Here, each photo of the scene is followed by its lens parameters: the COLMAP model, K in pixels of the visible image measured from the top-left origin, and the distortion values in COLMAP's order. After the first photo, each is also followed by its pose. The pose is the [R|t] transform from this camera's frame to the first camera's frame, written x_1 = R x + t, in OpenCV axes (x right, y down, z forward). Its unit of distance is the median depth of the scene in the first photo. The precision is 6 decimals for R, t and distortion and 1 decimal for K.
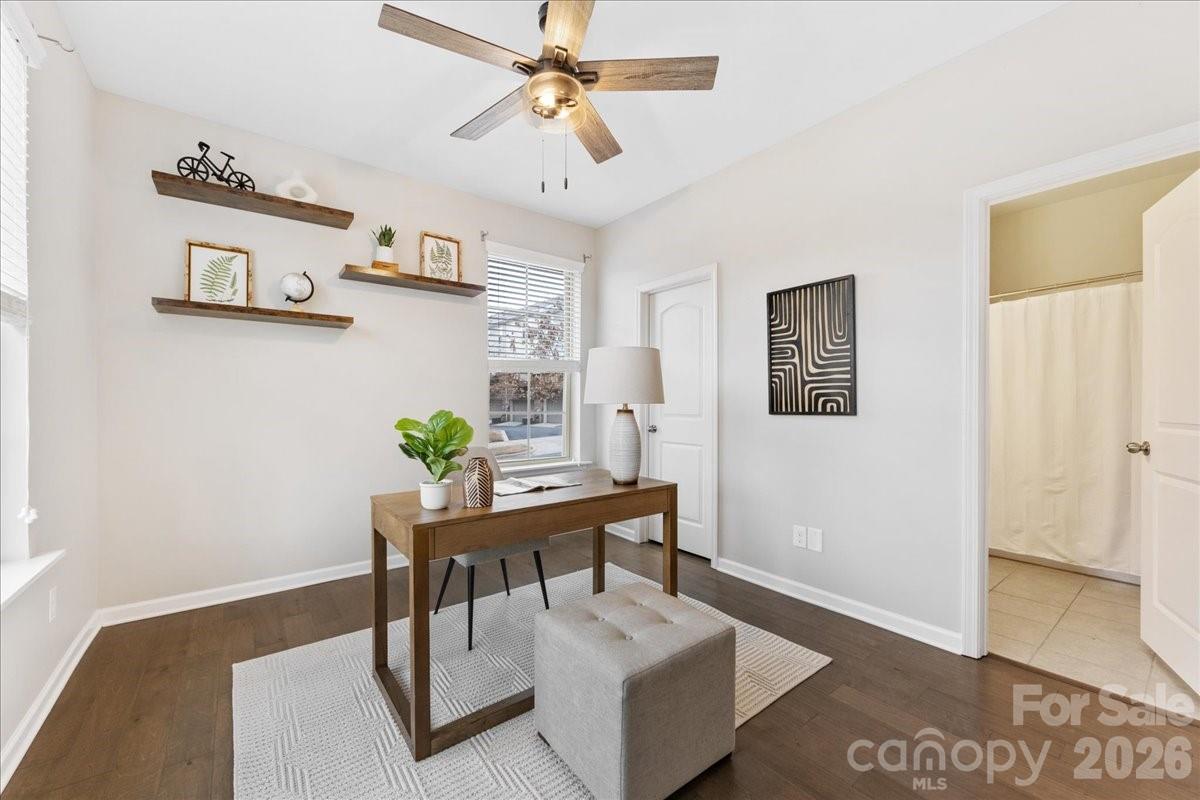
lens RADIAL K [[469.9, 0, 599.8], [0, 469.9, 400.1], [0, 0, 1]] dist [0.003618, -0.000645]
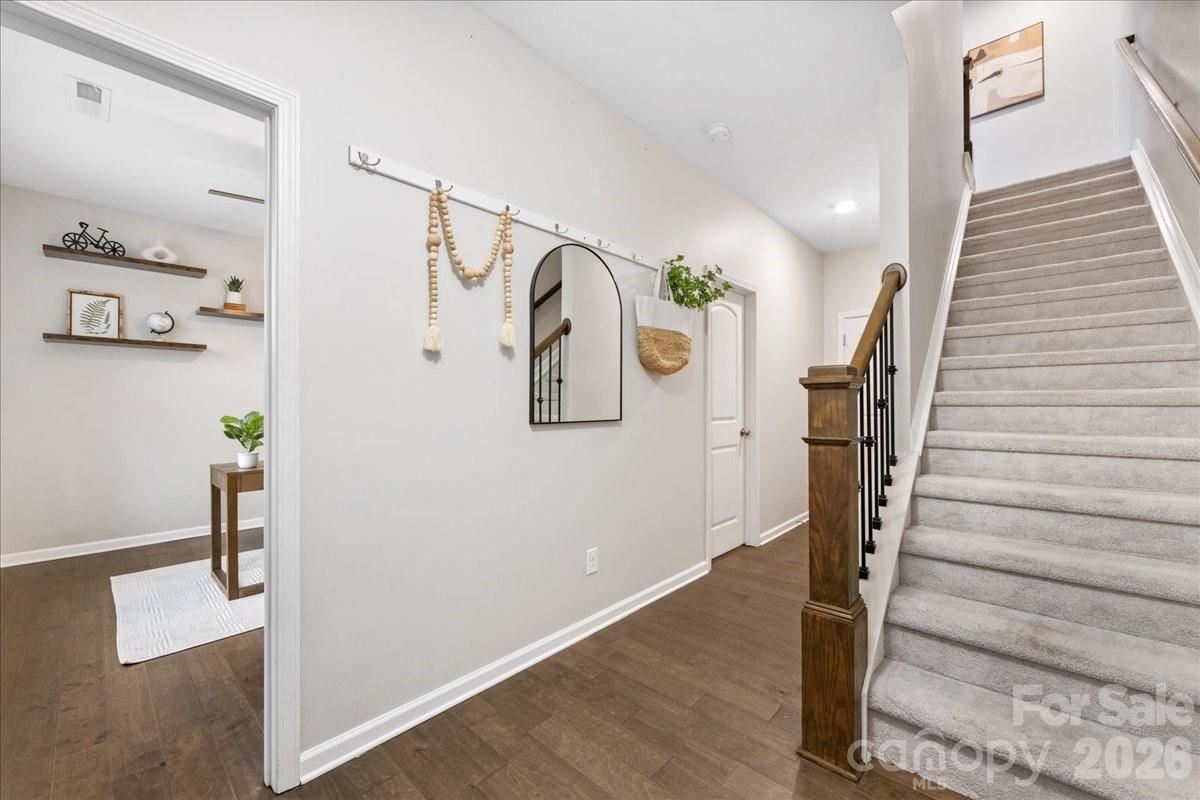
lens RADIAL K [[469.9, 0, 597.7], [0, 469.9, 399.6], [0, 0, 1]] dist [0.003618, -0.000645]
pose [[0.986480, -0.002169, 0.163869, 0.431128], [0.002599, 0.999994, -0.002410, -0.009510], [-0.163863, 0.002803, 0.986479, -0.624160]]
